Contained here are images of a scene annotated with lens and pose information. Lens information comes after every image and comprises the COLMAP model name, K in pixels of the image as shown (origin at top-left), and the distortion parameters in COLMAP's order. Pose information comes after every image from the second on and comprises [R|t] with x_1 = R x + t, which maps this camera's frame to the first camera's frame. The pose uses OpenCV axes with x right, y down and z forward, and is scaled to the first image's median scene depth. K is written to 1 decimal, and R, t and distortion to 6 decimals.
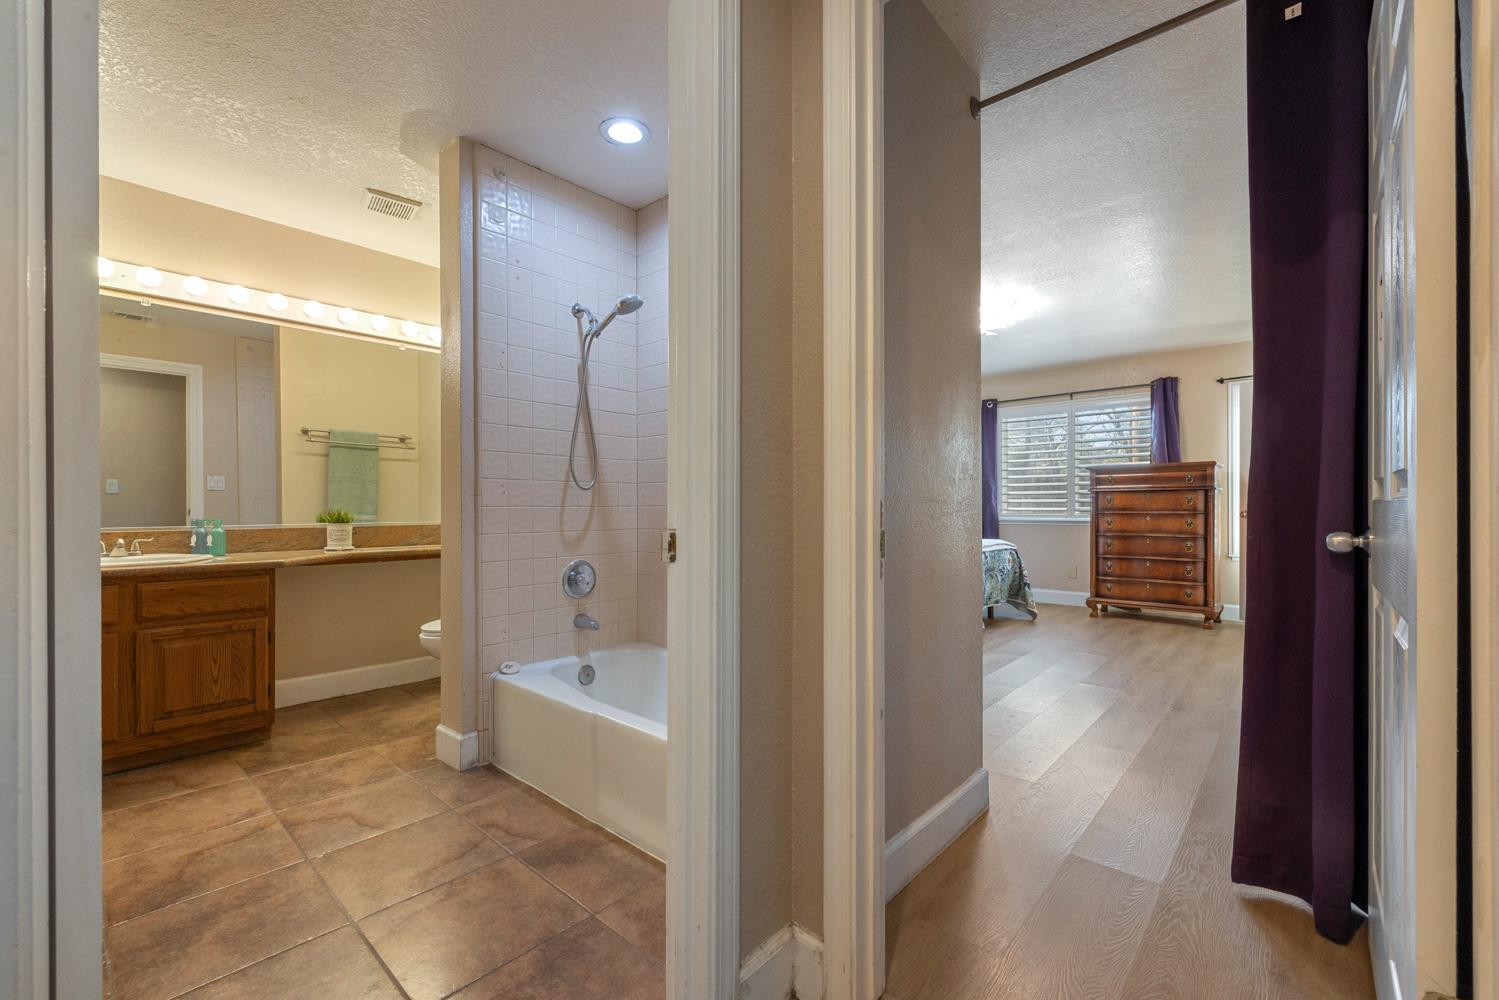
lens RADIAL K [[628.6, 0, 748.2], [0, 628.6, 495.1], [0, 0, 1]] dist [0.001790, -0.000140]
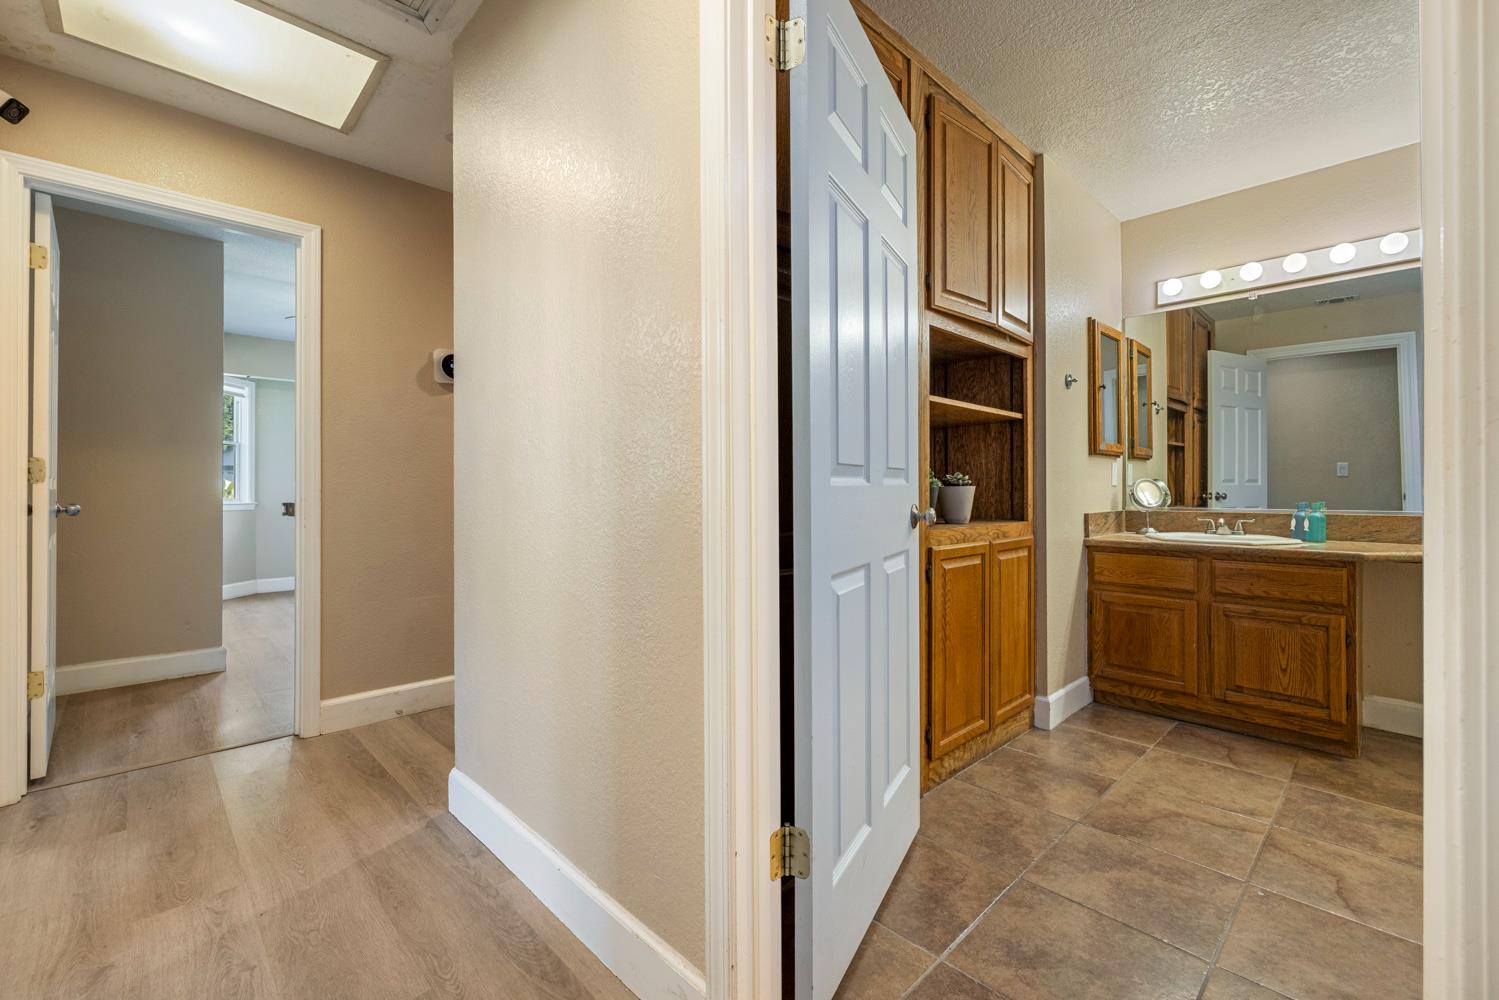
lens RADIAL K [[636.9, 0, 747.0], [0, 636.9, 477.8], [0, 0, 1]] dist [0.000521, 0.000203]
pose [[-0.072899, -0.017689, -0.997182, 0.201098], [0.017927, 0.999658, -0.019043, 0.004613], [0.997178, -0.019264, -0.072557, 0.273453]]
